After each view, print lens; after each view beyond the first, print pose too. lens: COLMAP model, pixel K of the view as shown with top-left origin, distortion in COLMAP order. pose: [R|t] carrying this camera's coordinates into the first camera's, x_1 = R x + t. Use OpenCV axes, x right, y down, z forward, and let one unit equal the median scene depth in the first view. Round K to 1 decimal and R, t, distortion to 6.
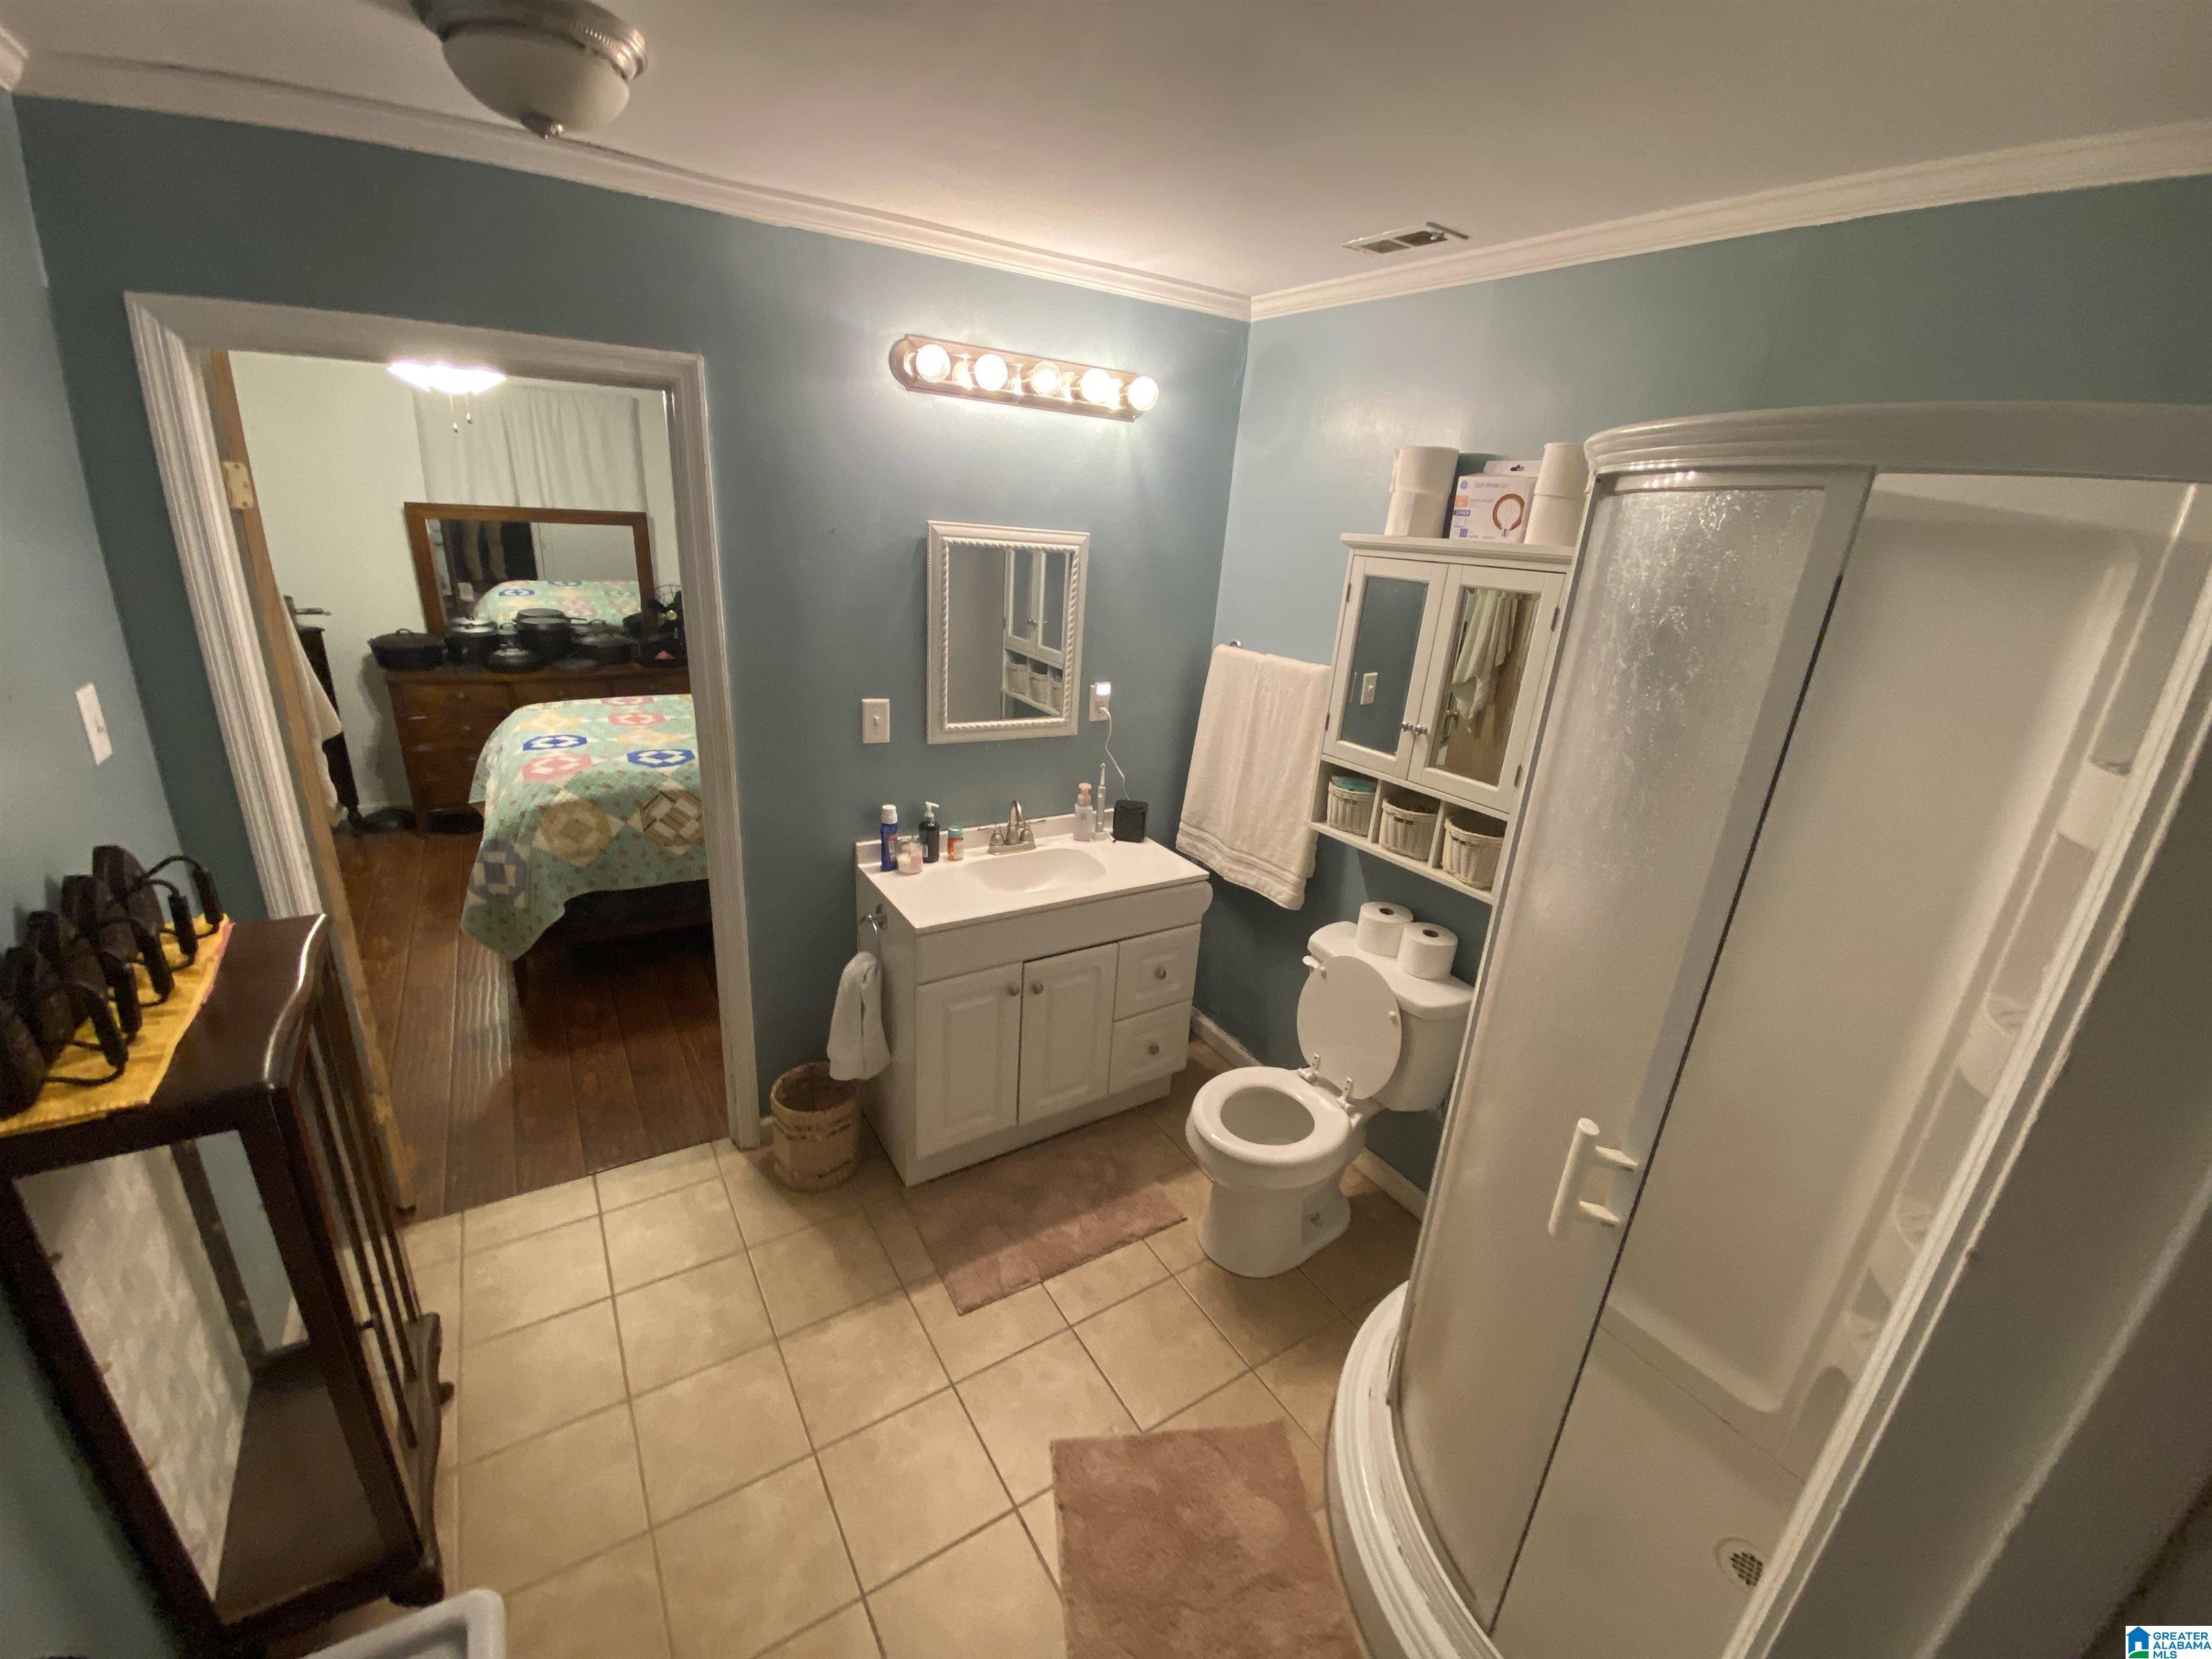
lens RADIAL K [[904.7, 0, 1105.7], [0, 904.7, 835.2], [0, 0, 1]] dist [0.013074, -0.001325]
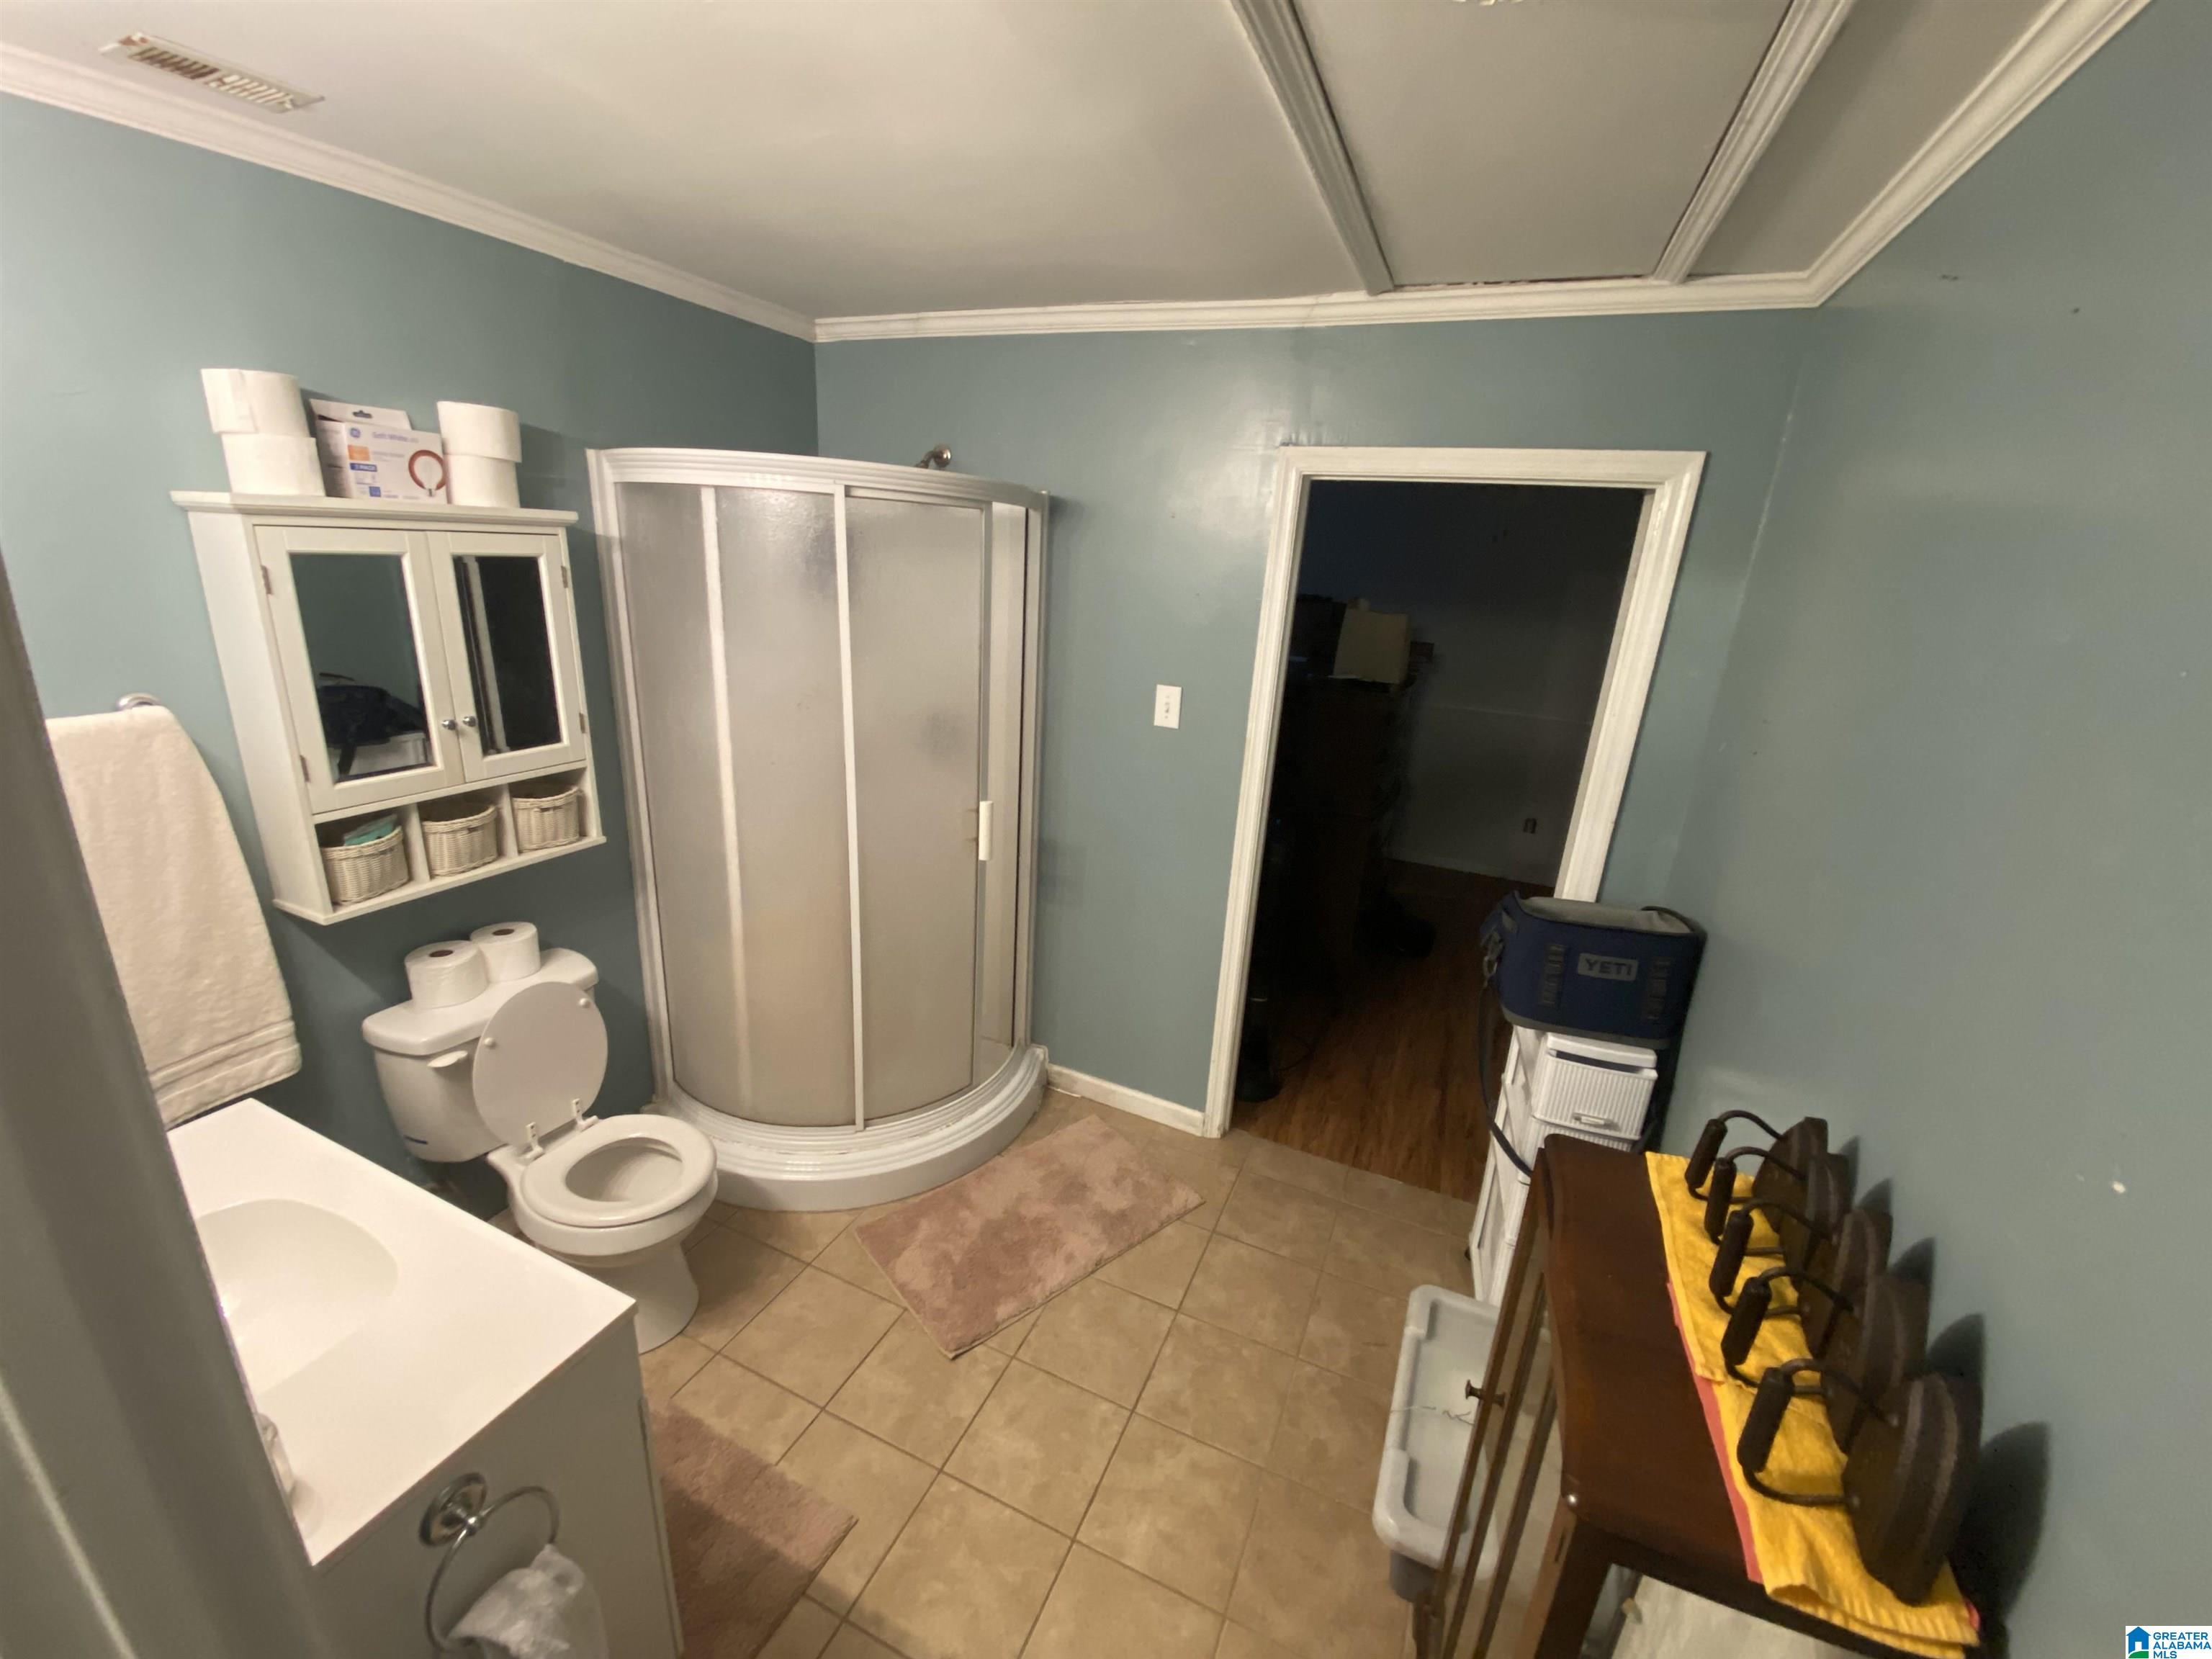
lens RADIAL K [[894.6, 0, 1098.4], [0, 894.6, 833.3], [0, 0, 1]] dist [-0.001174, -0.000746]
pose [[-0.540827, -0.332909, 0.772449, -0.689125], [0.206618, 0.837625, 0.505661, -0.335837], [-0.815362, 0.433077, -0.384225, 0.876464]]
